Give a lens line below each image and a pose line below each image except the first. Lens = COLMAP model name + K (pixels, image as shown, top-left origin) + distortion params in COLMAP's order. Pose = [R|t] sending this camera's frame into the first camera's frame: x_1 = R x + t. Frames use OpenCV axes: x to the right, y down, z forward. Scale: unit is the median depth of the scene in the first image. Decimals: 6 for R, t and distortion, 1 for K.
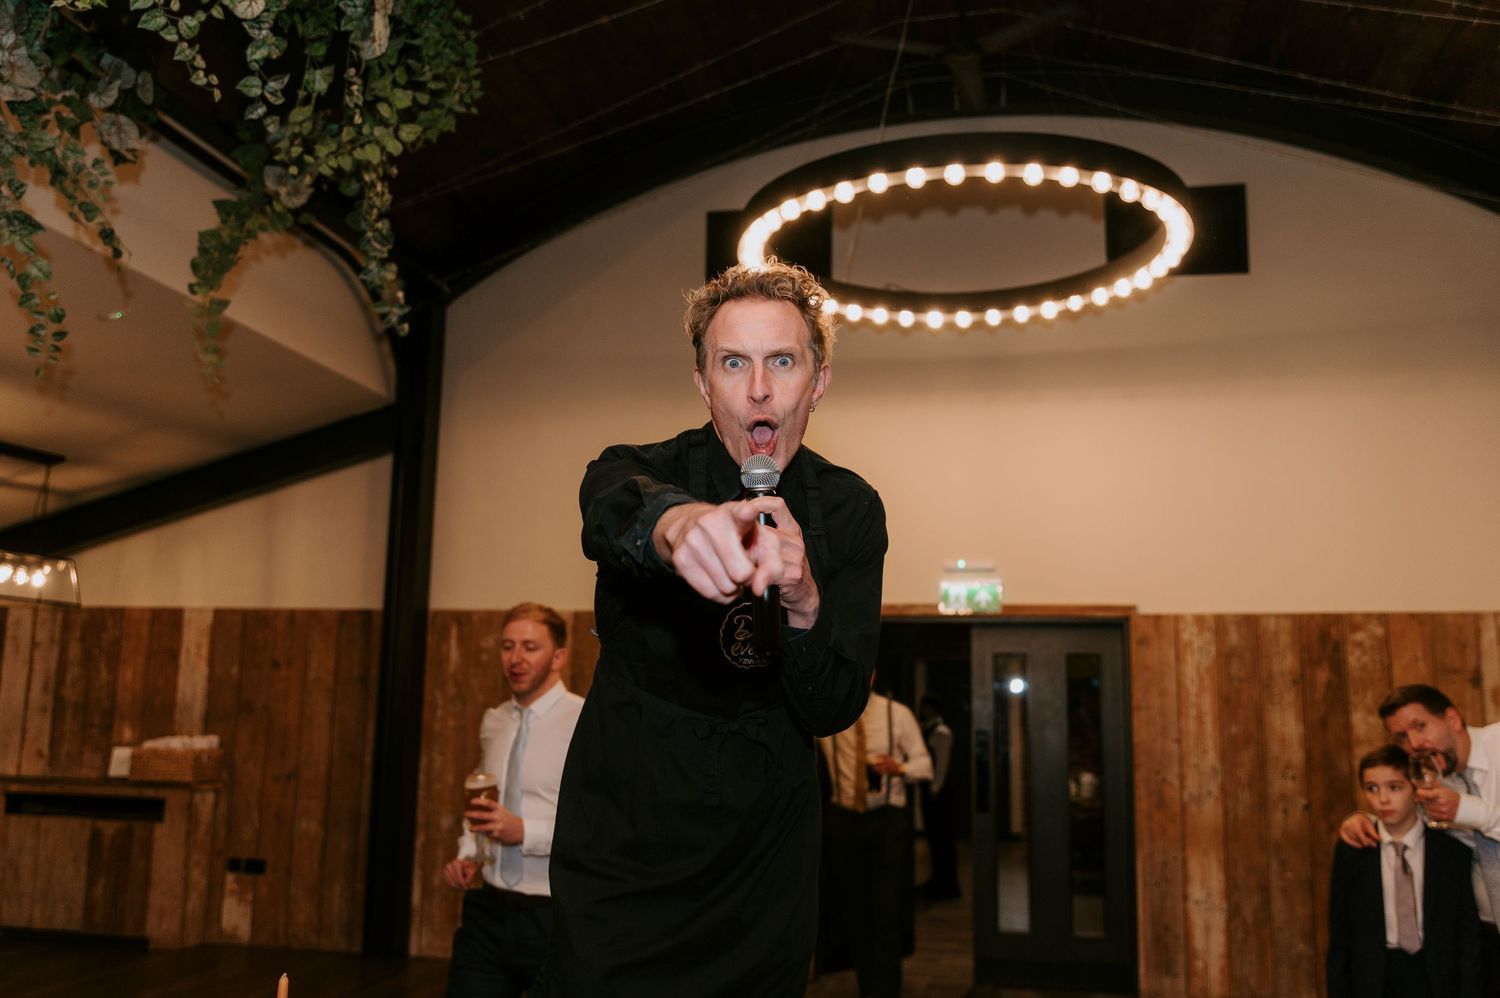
lens RADIAL K [[1306.0, 0, 718.2], [0, 1306.0, 495.8], [0, 0, 1]] dist [-0.013558, -0.005677]
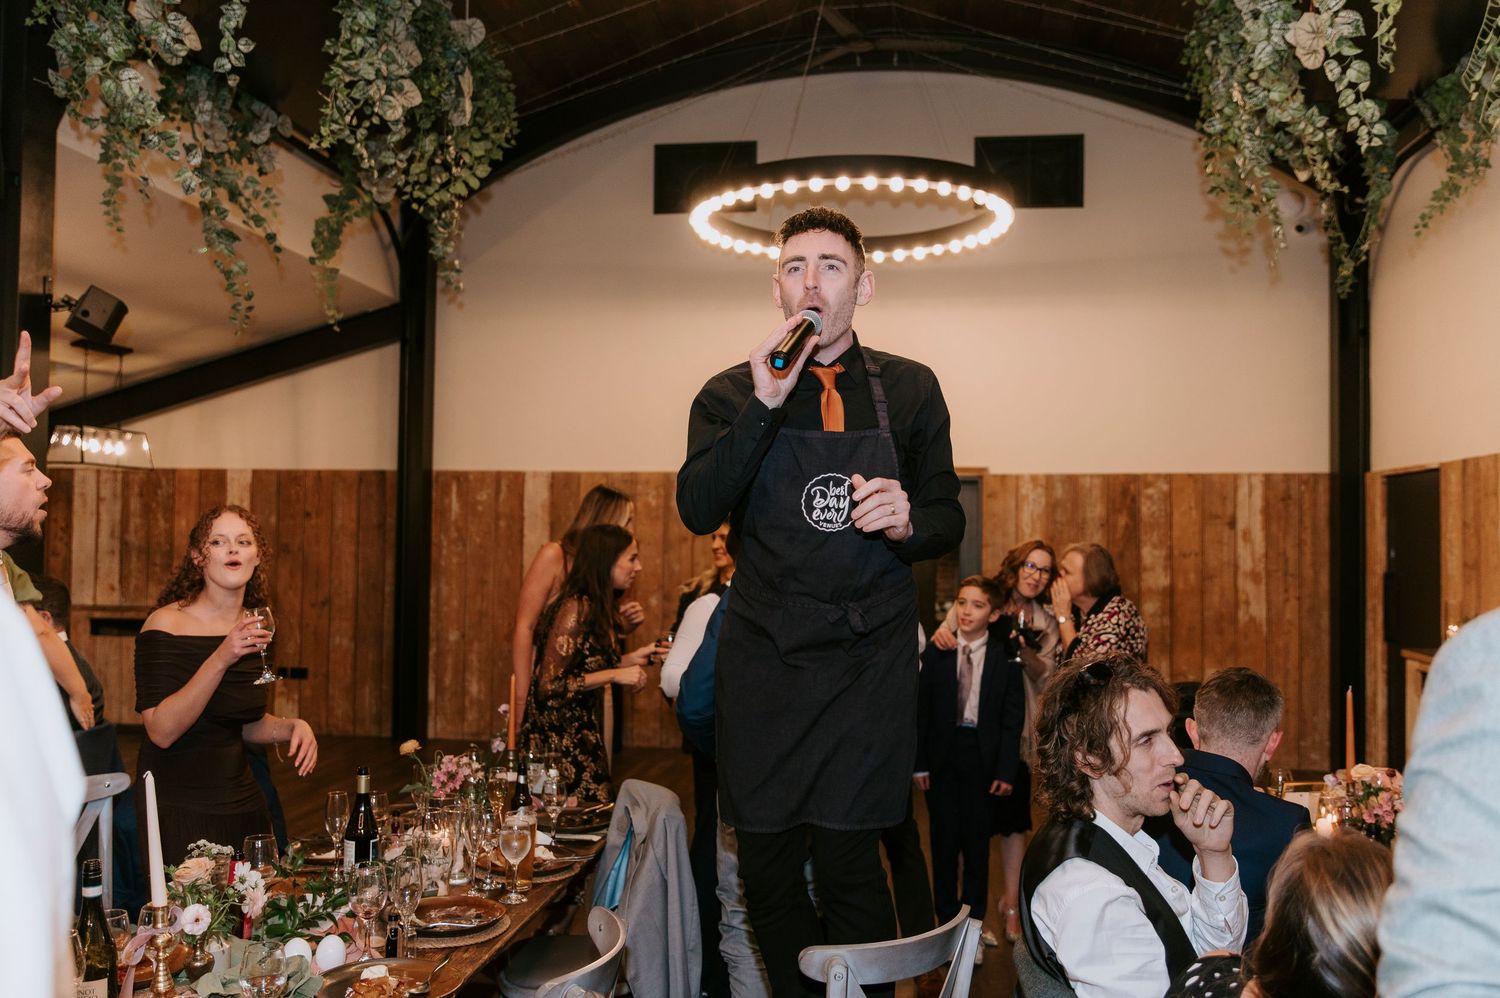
lens RADIAL K [[1306.0, 0, 718.2], [0, 1306.0, 495.8], [0, 0, 1]] dist [-0.013558, -0.005677]
pose [[0.998202, -0.004394, 0.059774, -0.025696], [-0.003047, 0.992299, 0.123825, -0.045908], [-0.059857, -0.123785, 0.990502, -0.265631]]
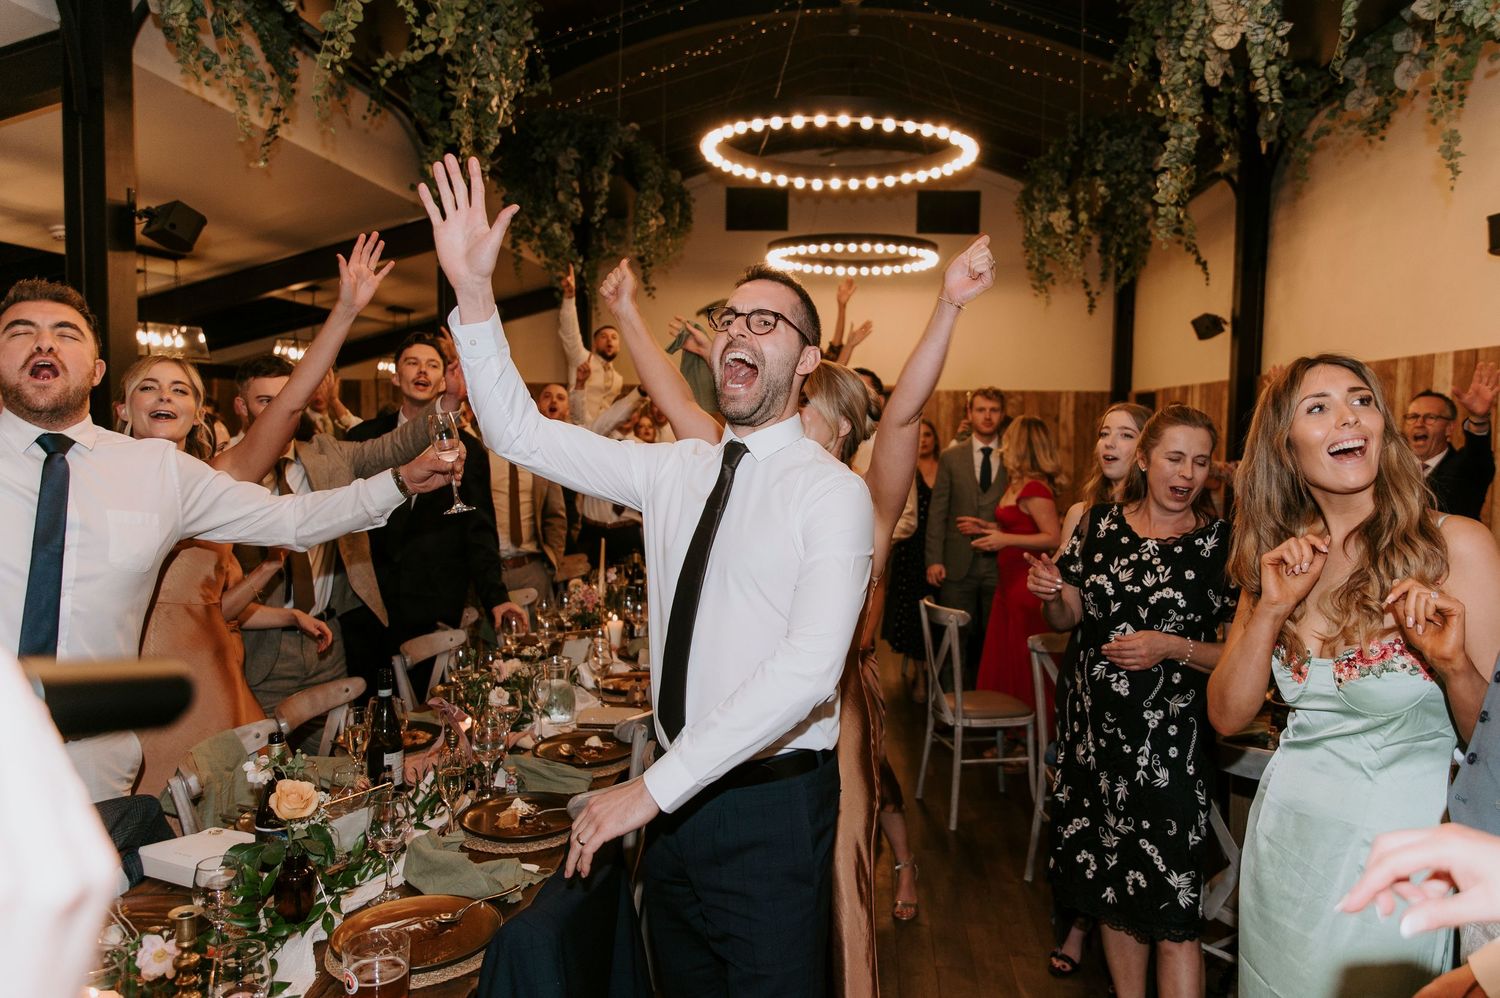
lens RADIAL K [[1048.0, 0, 741.7], [0, 1048.0, 501.1], [0, 0, 1]] dist [0.000463, -0.007516]
pose [[0.995359, -0.011541, 0.095534, -0.161707], [-0.010181, 0.974581, 0.223805, -0.121786], [-0.095688, -0.223739, 0.969941, -0.752843]]
